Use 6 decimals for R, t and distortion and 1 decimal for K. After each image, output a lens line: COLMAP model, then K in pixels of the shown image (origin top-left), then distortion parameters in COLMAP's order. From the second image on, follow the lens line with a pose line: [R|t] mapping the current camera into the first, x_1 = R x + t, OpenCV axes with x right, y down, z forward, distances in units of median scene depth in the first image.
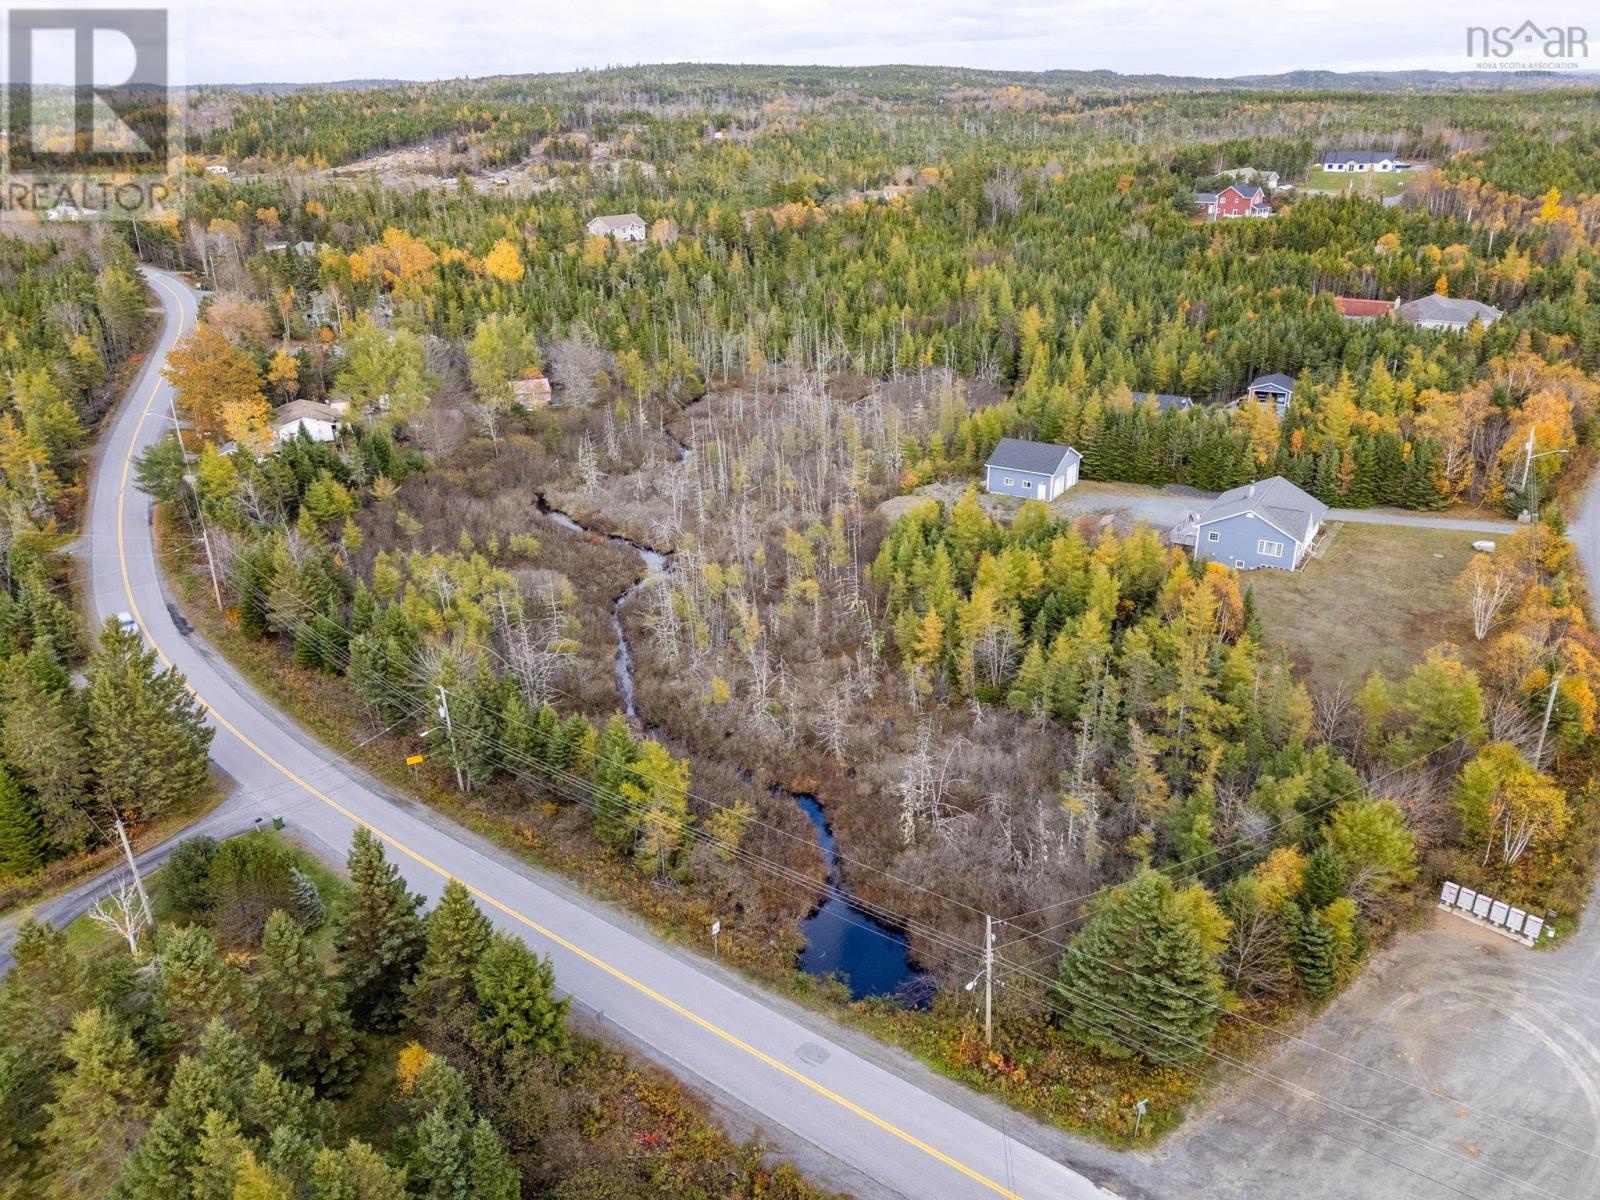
lens RADIAL K [[1174.1, 0, 796.4], [0, 1174.1, 605.0], [0, 0, 1]] dist [0.066698, -0.050727]
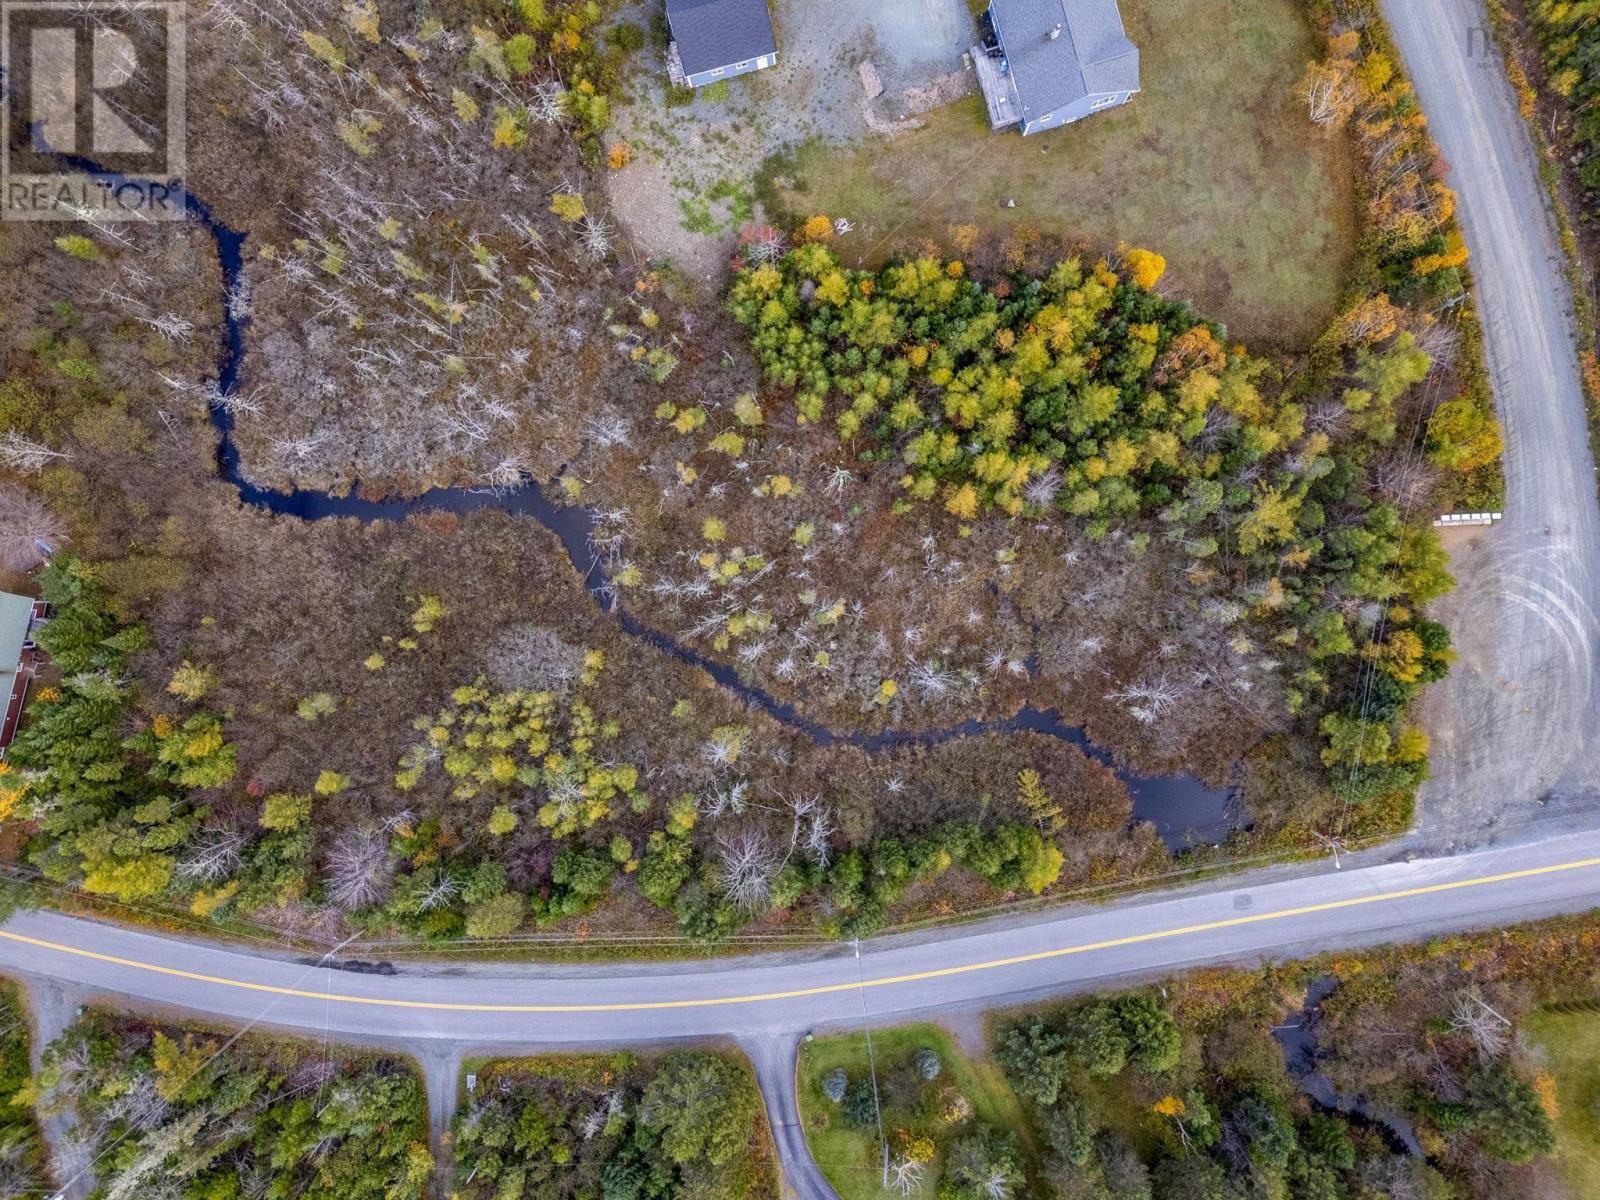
lens RADIAL K [[1174.1, 0, 795.7], [0, 1174.1, 597.4], [0, 0, 1]] dist [0.066698, -0.050727]
pose [[0.665527, -0.746310, -0.009736, -0.028937], [0.312263, 0.266568, 0.911830, -0.617343], [-0.677913, -0.609888, 0.410453, 0.390576]]
